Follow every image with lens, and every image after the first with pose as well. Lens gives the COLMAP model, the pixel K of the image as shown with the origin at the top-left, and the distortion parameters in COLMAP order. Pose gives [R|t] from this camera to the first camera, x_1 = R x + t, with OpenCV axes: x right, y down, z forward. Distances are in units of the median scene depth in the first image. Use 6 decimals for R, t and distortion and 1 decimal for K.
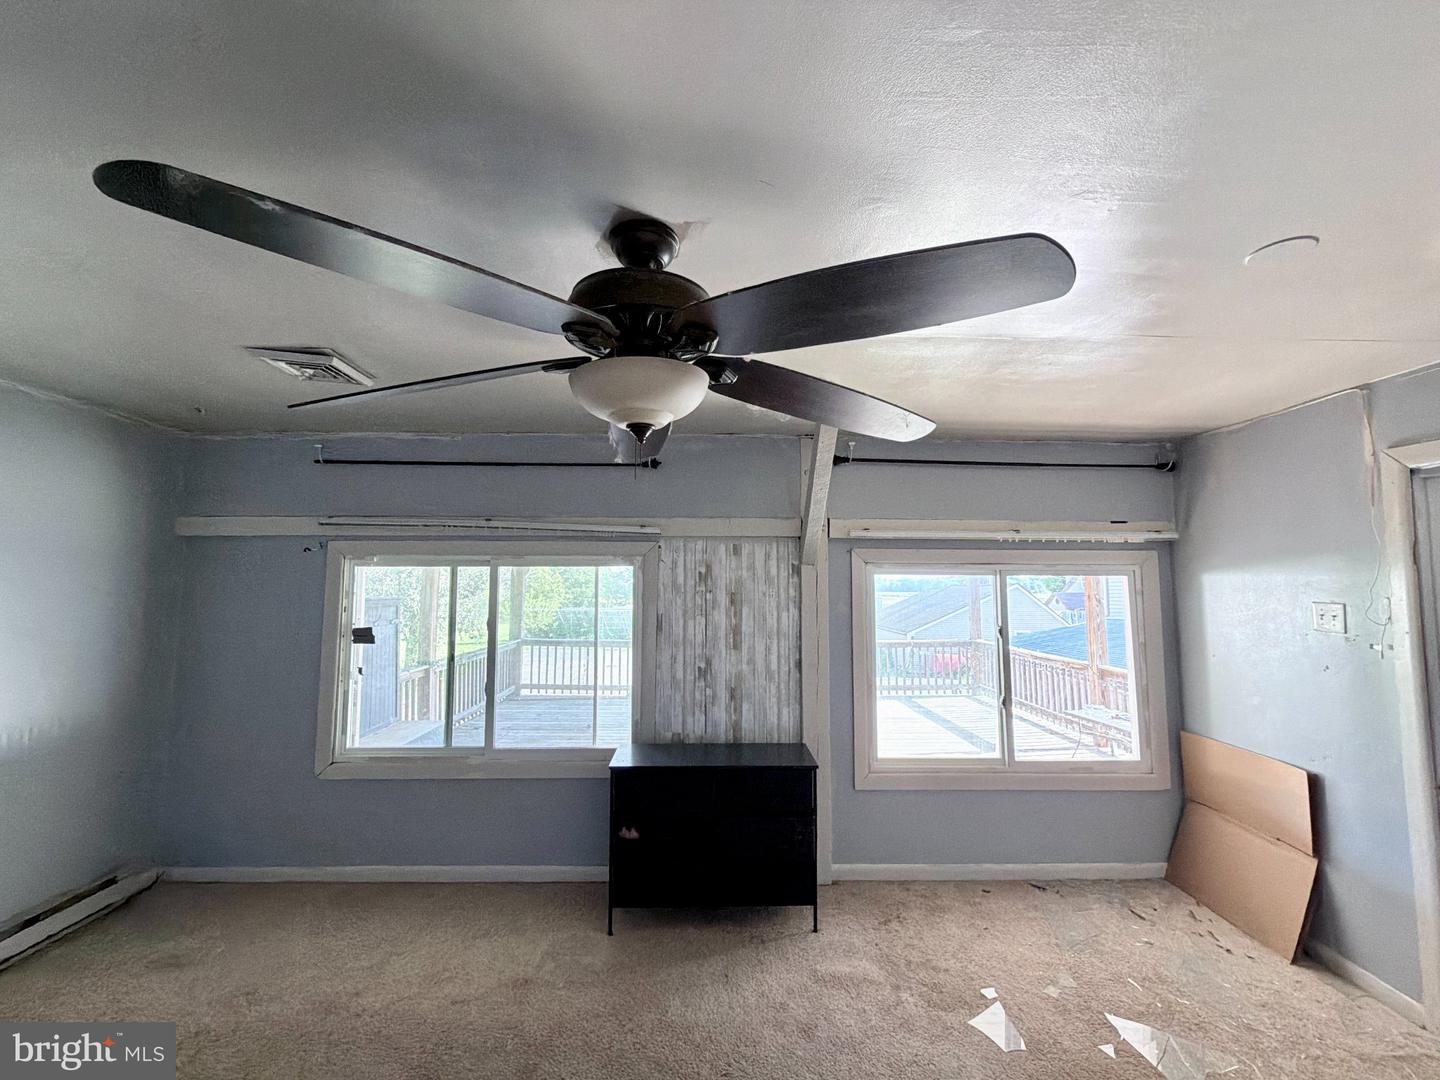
lens RADIAL K [[575.7, 0, 719.2], [0, 575.7, 537.9], [0, 0, 1]] dist [-0.002506, -0.000110]
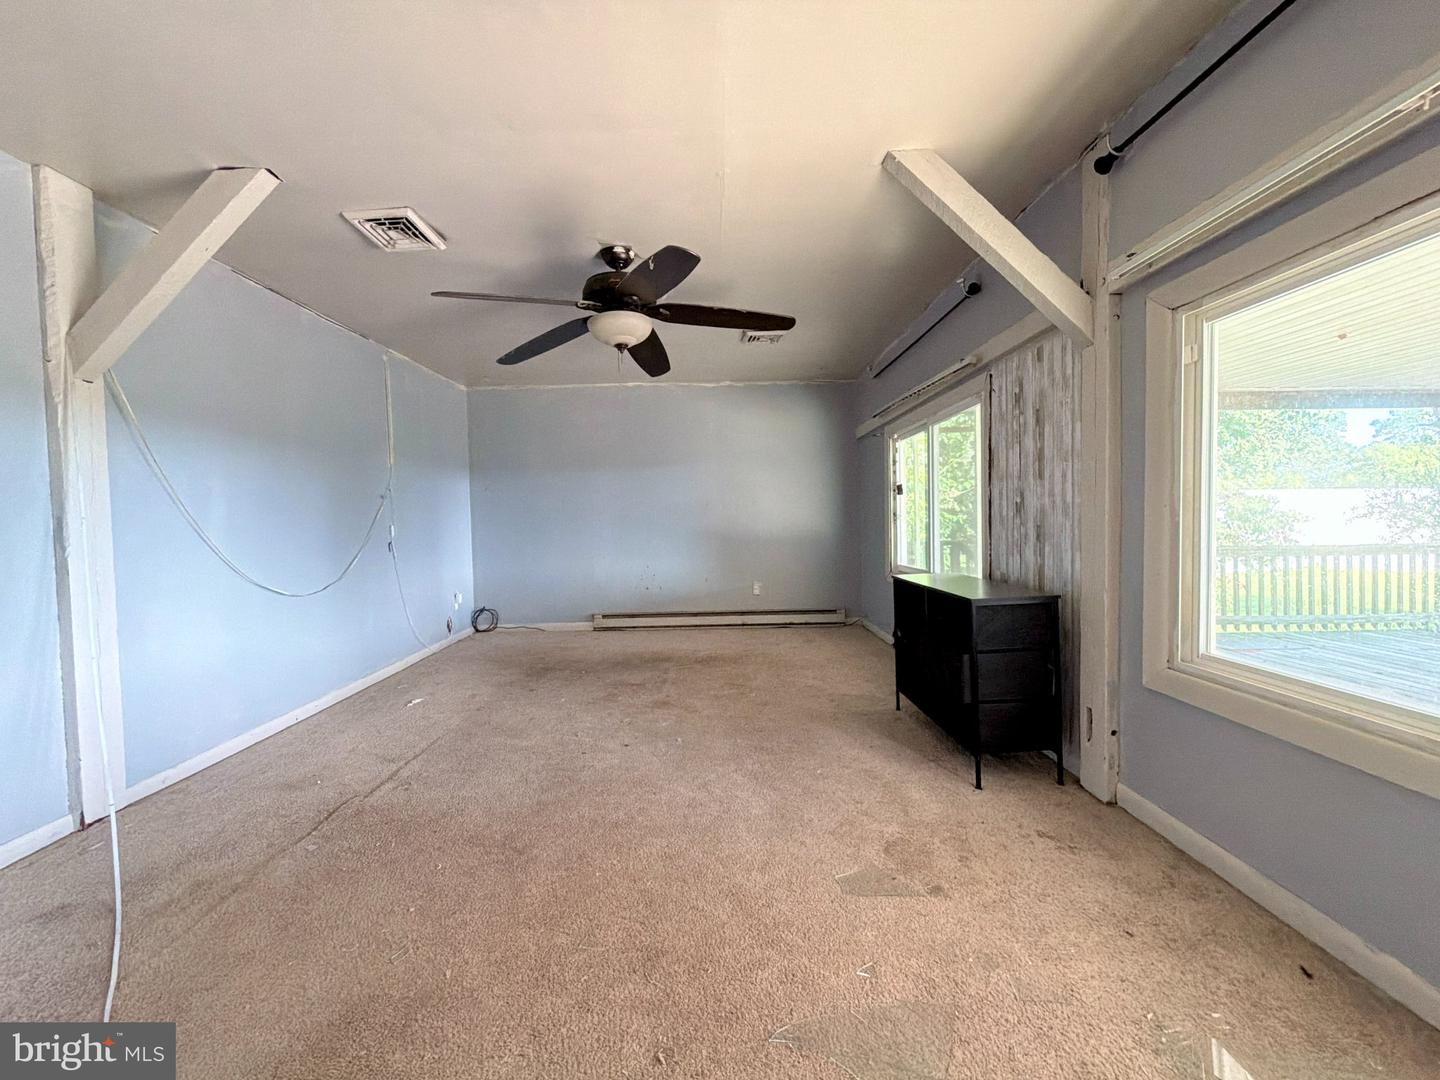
lens RADIAL K [[575.7, 0, 718.1], [0, 575.7, 539.2], [0, 0, 1]] dist [-0.002506, -0.000110]
pose [[-0.005818, 0.027747, -0.999598, 0.846080], [0.096039, 0.995010, 0.027061, 0.213174], [0.995361, -0.095843, -0.008454, 0.548563]]
